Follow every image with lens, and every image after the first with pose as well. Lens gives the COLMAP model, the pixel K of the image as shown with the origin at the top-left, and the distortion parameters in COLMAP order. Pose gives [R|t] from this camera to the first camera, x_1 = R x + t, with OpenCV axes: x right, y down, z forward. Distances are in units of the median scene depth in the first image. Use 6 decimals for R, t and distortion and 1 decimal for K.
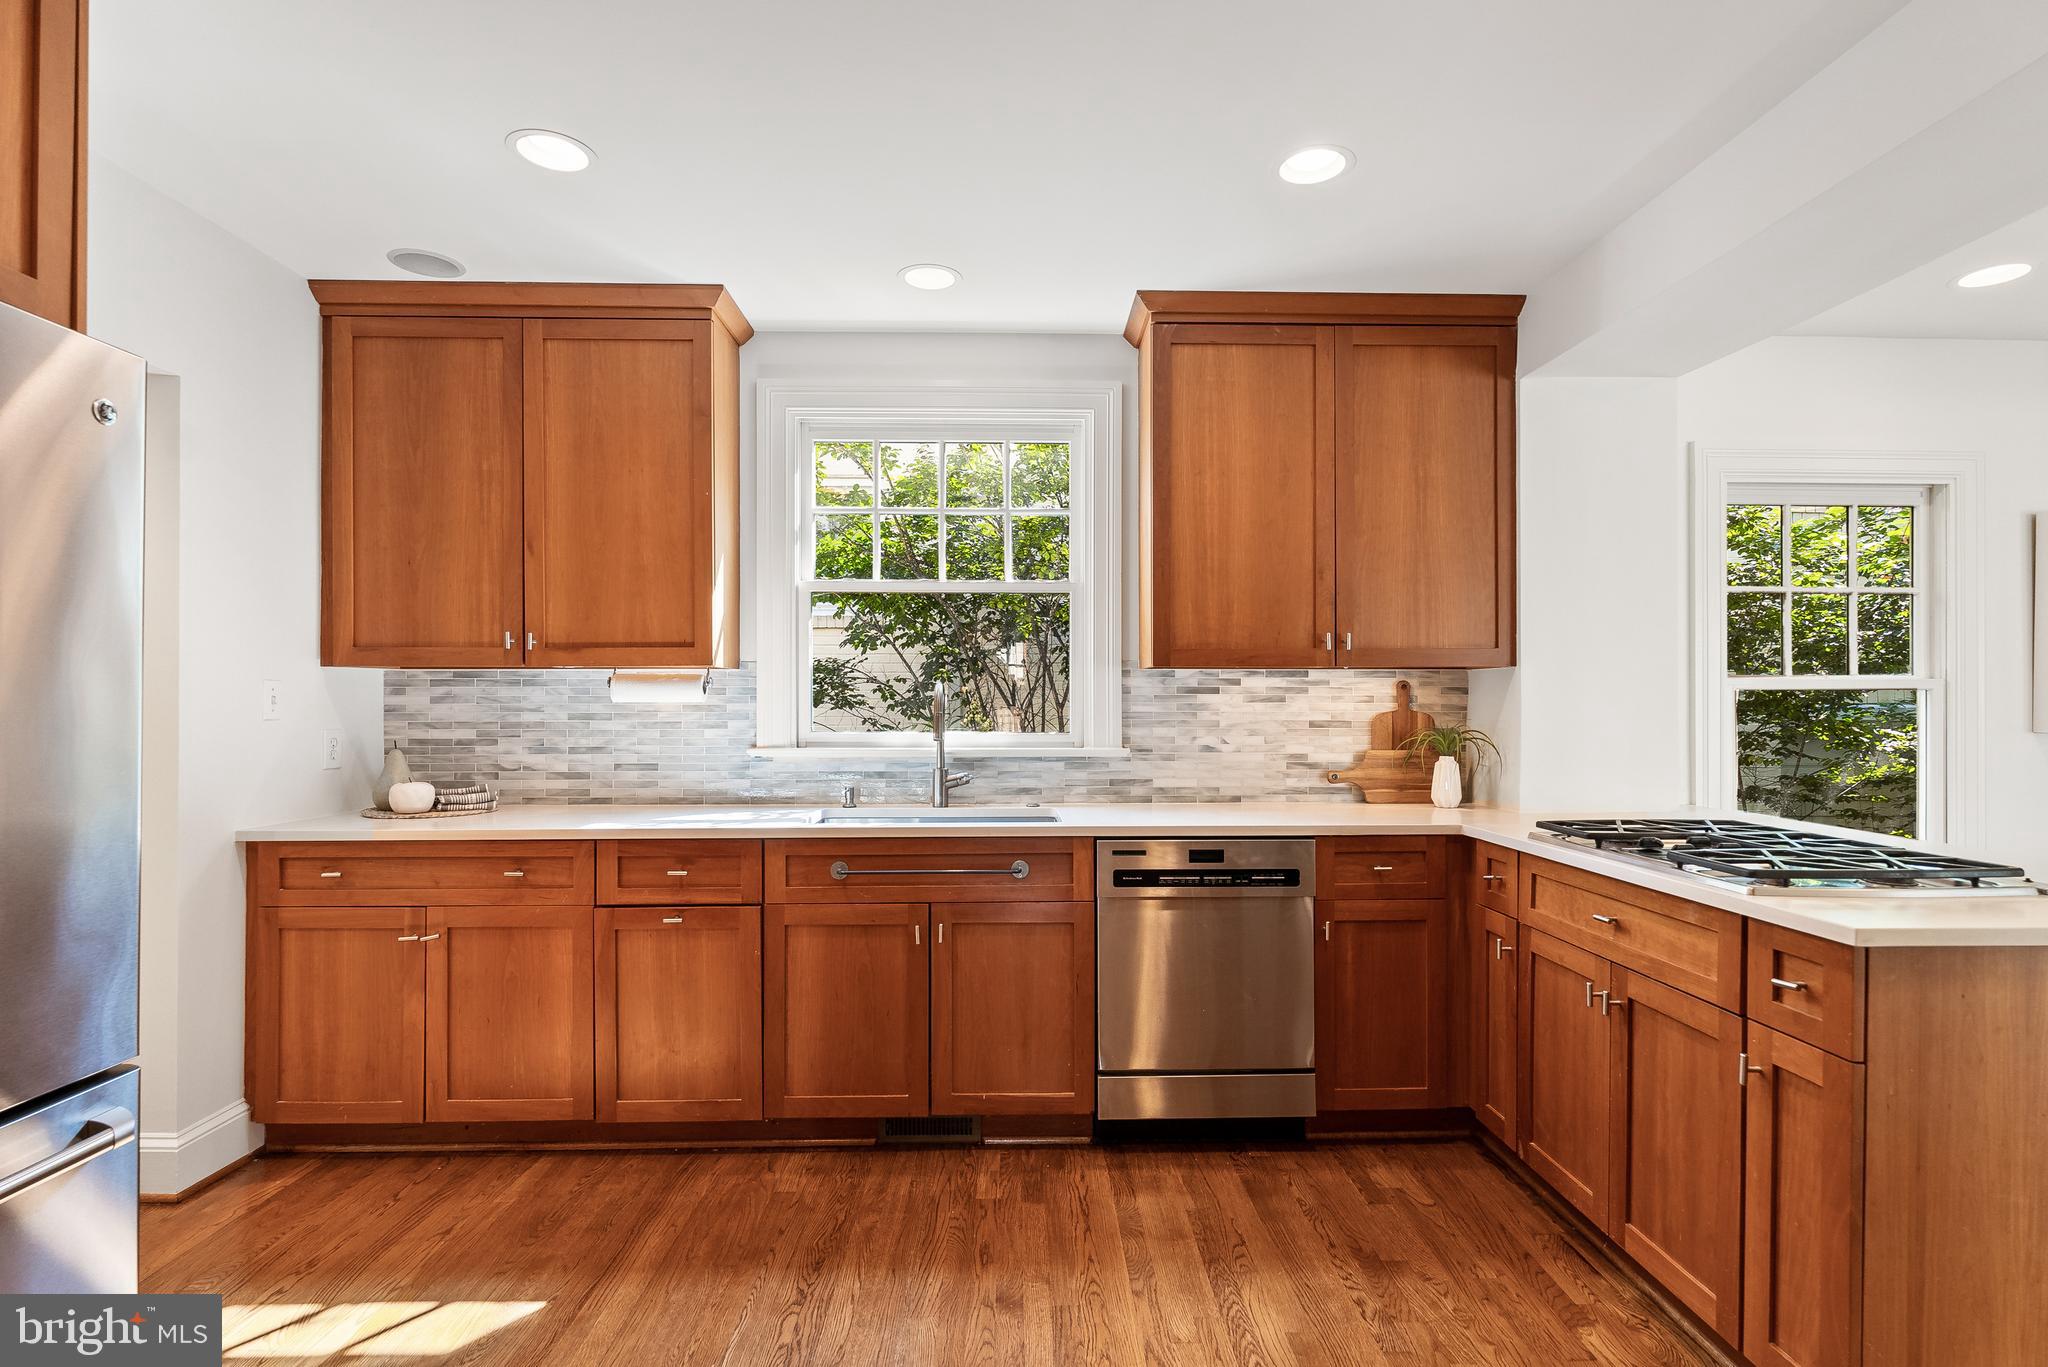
lens RADIAL K [[1018.4, 0, 1026.2], [0, 1018.4, 696.9], [0, 0, 1]] dist [0.003714, 0.000449]
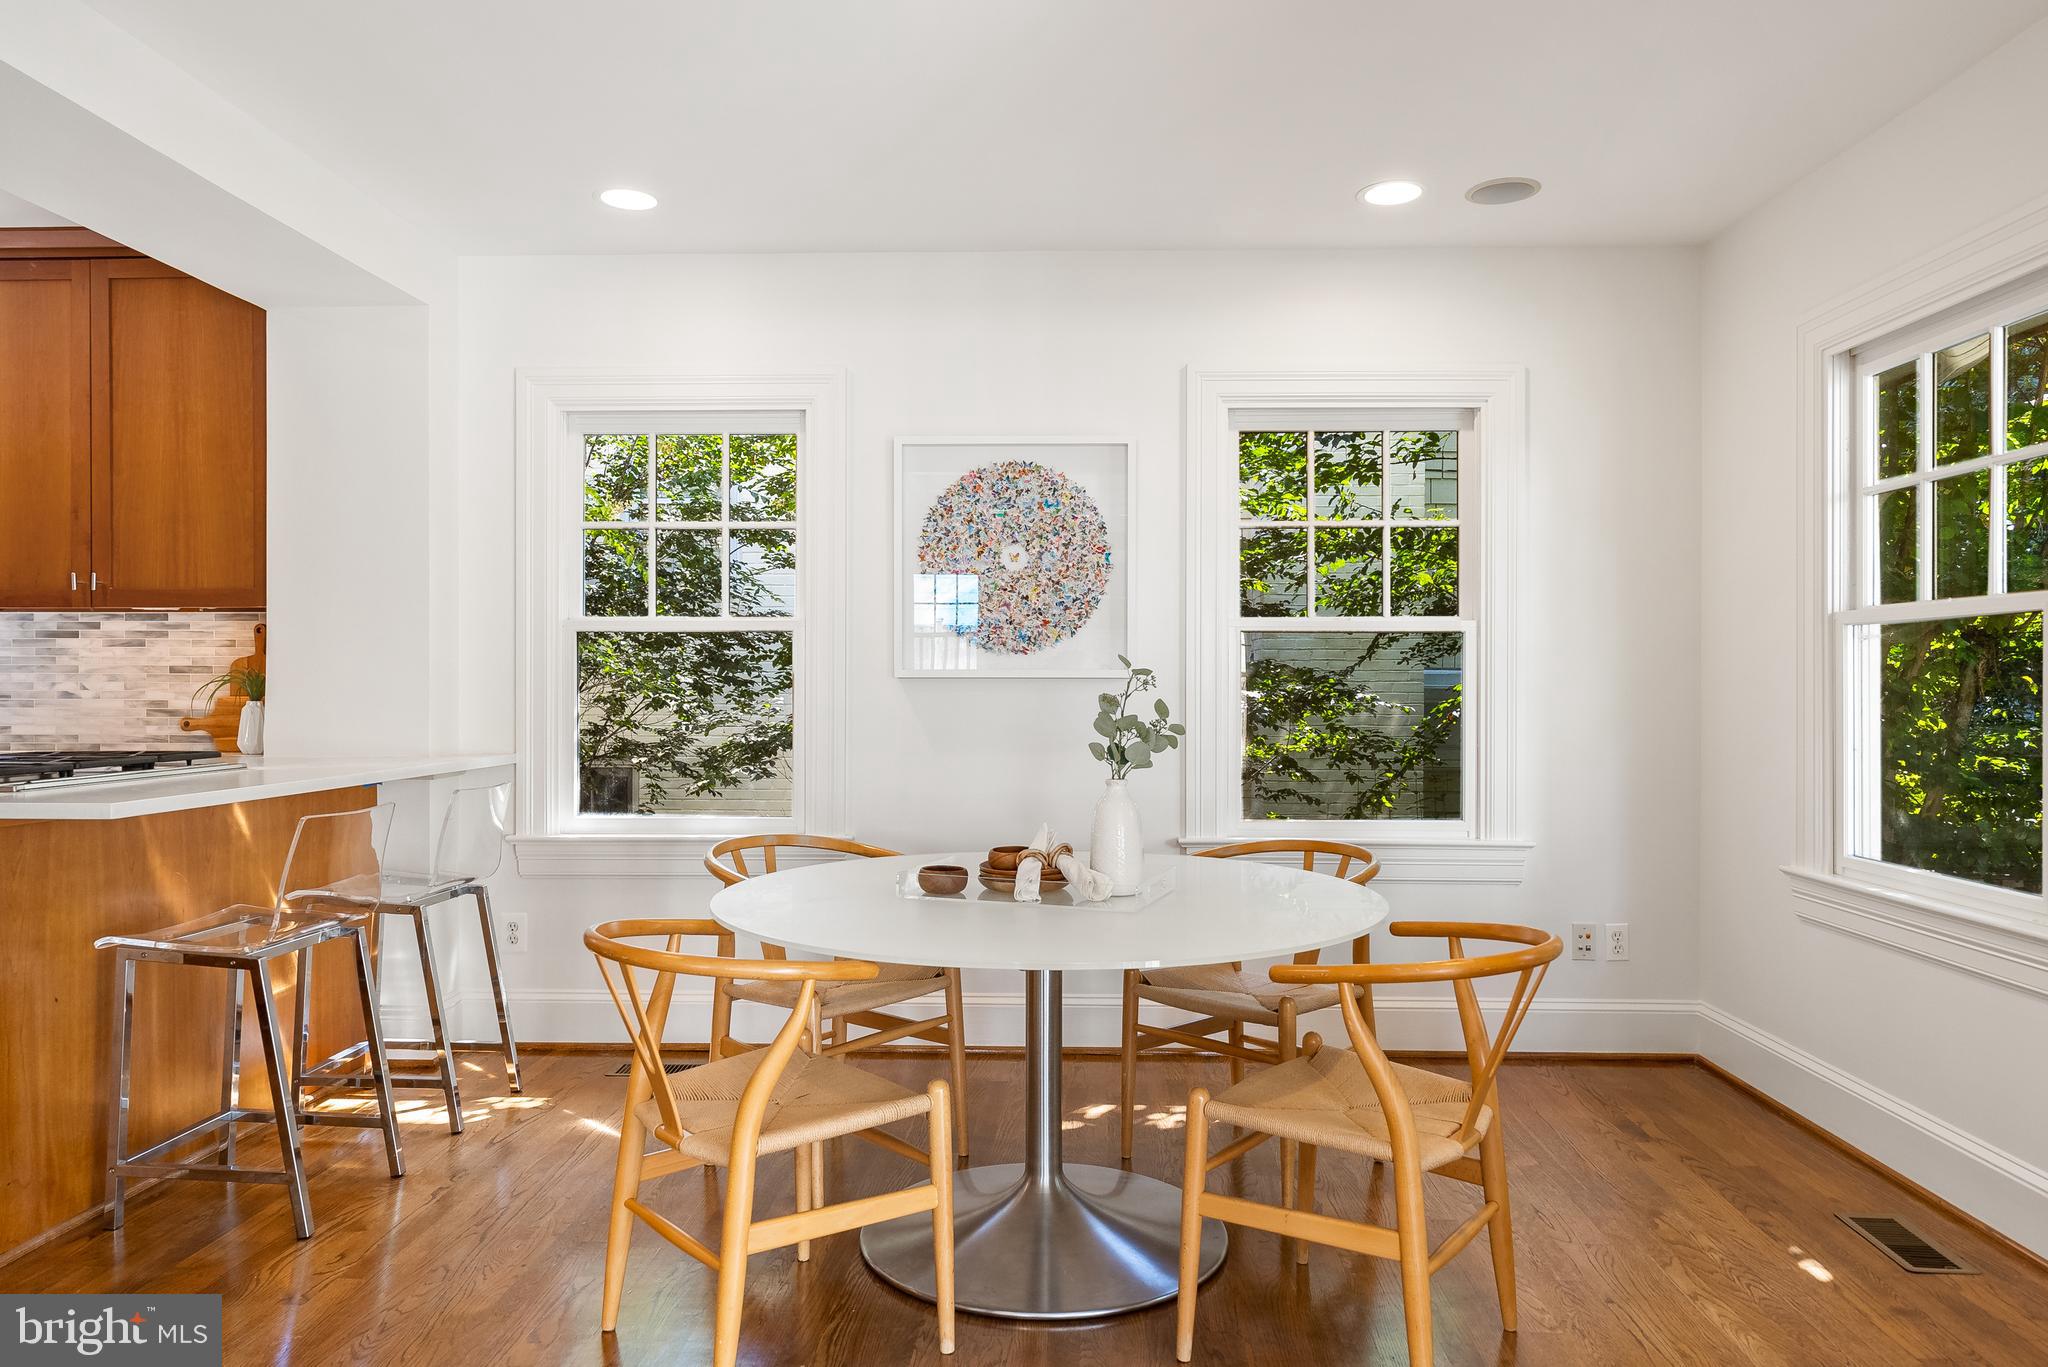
lens RADIAL K [[1345.7, 0, 1013.6], [0, 1345.7, 684.9], [0, 0, 1]] dist [-0.001794, 0.001993]
pose [[0.997838, -0.000048, -0.065719, 1.272743], [0.000440, 0.999982, 0.005949, 0.037533], [0.065718, -0.005965, 0.997820, -0.235655]]
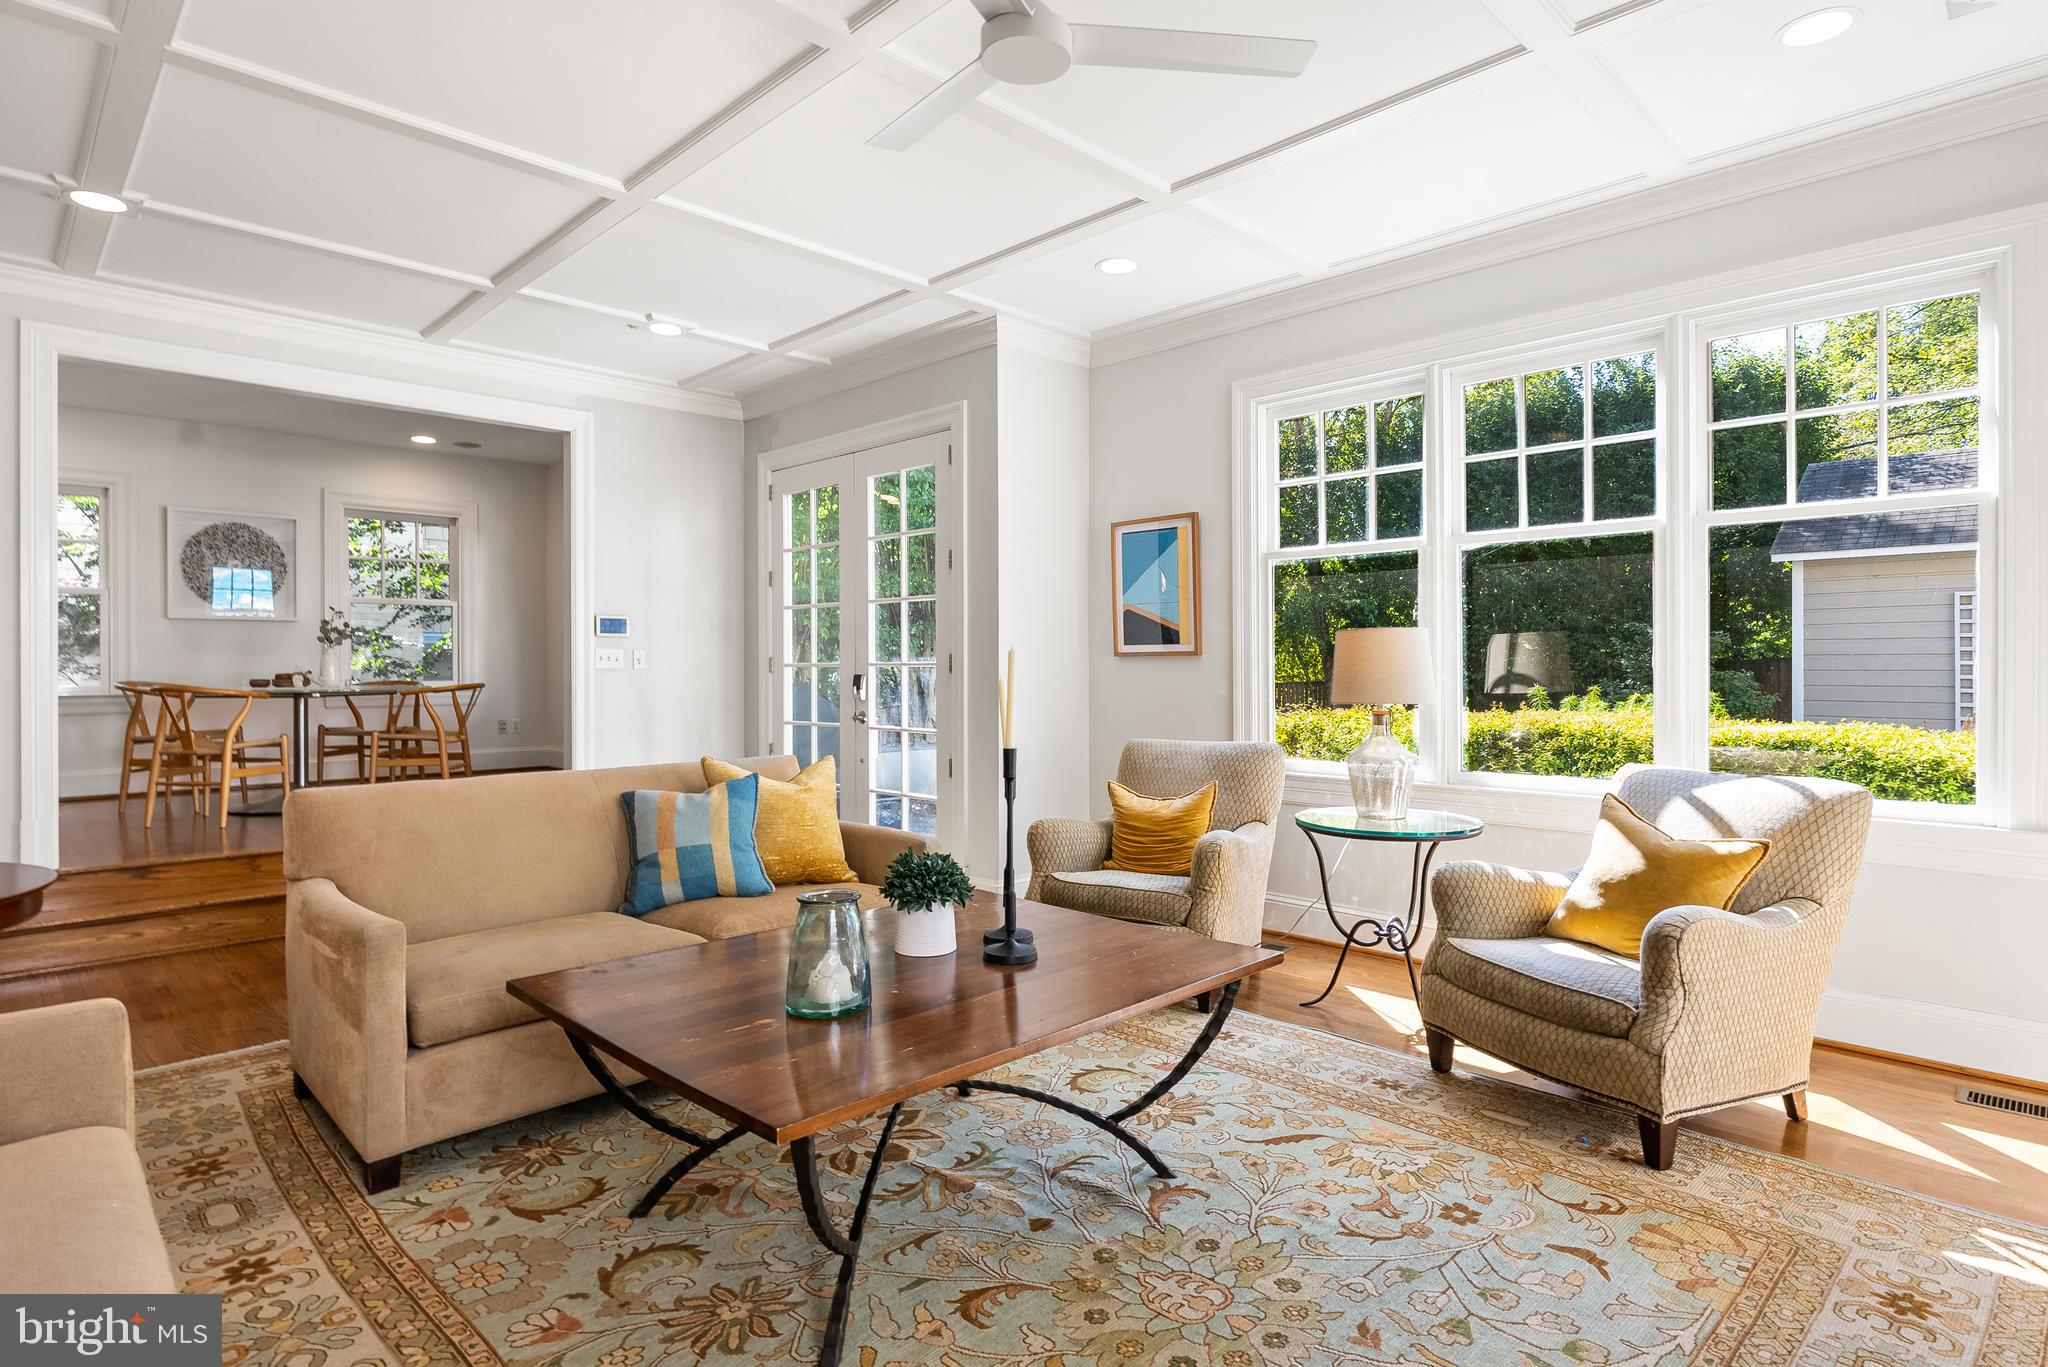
lens RADIAL K [[1116.1, 0, 1025.2], [0, 1116.1, 669.5], [0, 0, 1]] dist [0.004840, 0.001381]
pose [[0.736422, -0.011733, 0.676421, 0.804319], [0.006458, 0.999926, 0.010313, 0.132985], [-0.676492, -0.003227, 0.736443, -1.874256]]
